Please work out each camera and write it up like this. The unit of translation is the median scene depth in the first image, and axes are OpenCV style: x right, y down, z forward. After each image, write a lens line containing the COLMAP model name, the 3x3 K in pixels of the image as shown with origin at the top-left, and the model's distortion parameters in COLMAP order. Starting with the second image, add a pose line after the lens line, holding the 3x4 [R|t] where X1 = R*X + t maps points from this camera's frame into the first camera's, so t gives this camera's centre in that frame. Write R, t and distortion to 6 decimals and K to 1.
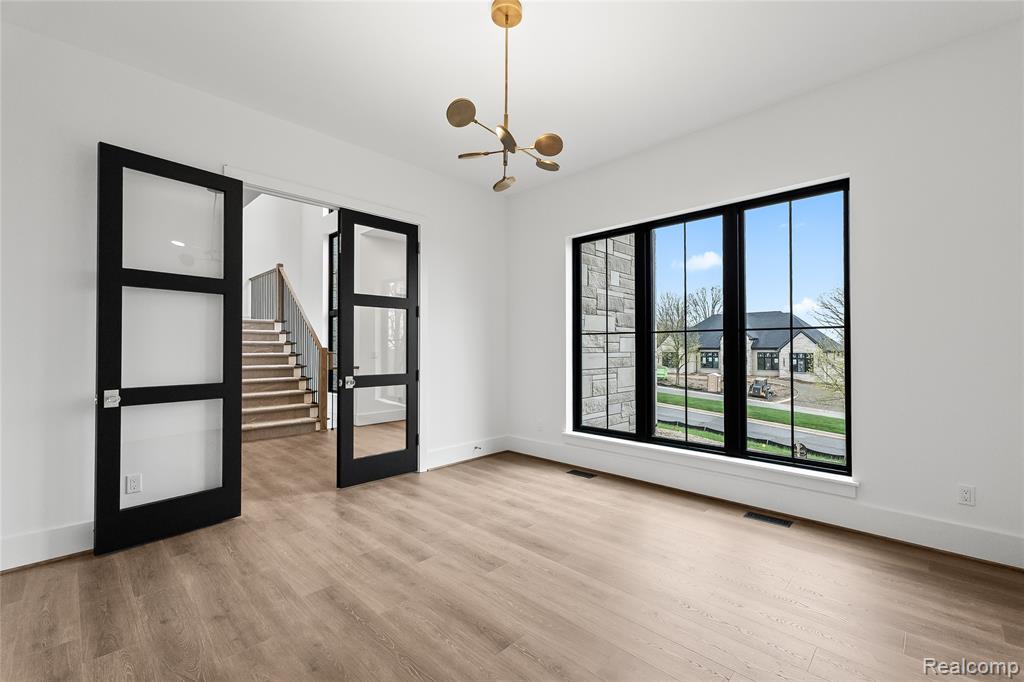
lens RADIAL K [[437.0, 0, 509.0], [0, 437.0, 341.3], [0, 0, 1]] dist [0.005702, -0.000830]
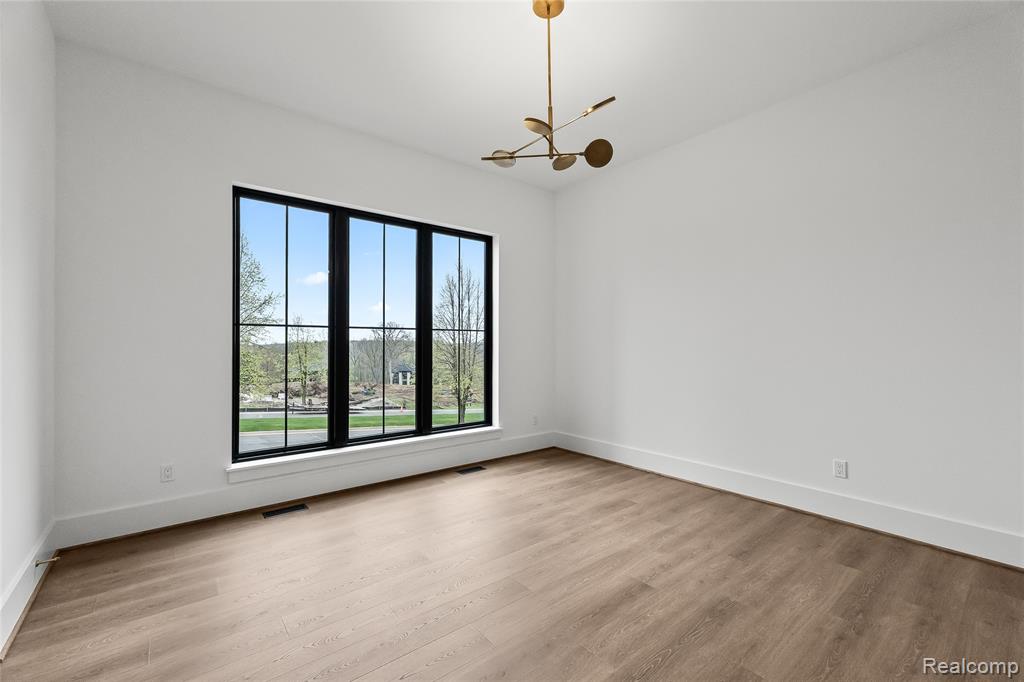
lens RADIAL K [[437.0, 0, 509.2], [0, 437.0, 345.0], [0, 0, 1]] dist [0.005702, -0.000830]
pose [[0.108204, 0.000694, 0.994128, -0.634855], [-0.015613, 0.999878, 0.001001, 0.011318], [-0.994006, -0.015630, 0.108202, 0.627422]]
